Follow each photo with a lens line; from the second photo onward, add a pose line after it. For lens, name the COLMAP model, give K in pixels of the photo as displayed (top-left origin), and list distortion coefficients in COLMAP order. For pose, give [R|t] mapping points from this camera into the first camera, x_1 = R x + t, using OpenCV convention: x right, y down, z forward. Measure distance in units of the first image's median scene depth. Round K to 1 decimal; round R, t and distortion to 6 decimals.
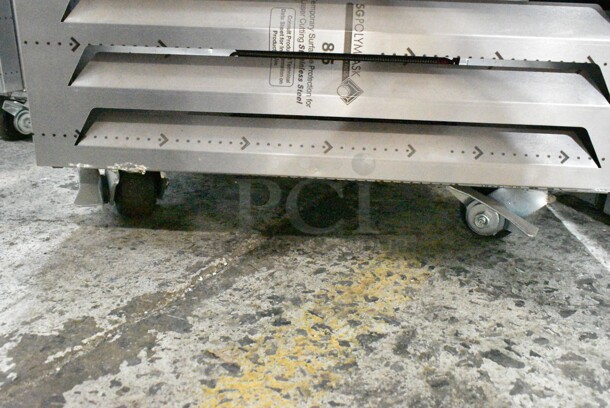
lens RADIAL K [[569.5, 0, 305.7], [0, 569.5, 204.6], [0, 0, 1]] dist [-0.028952, 0.000000]
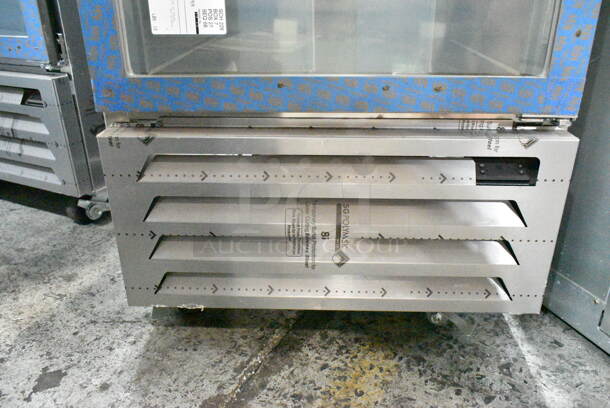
lens RADIAL K [[496.8, 0, 305.8], [0, 496.8, 203.1], [0, 0, 1]] dist [-0.035386, 0.016084]
pose [[0.999289, -0.037613, -0.002531, -0.004303], [0.037698, 0.997049, 0.066873, -0.406216], [0.000008, -0.066921, 0.997758, -0.258510]]
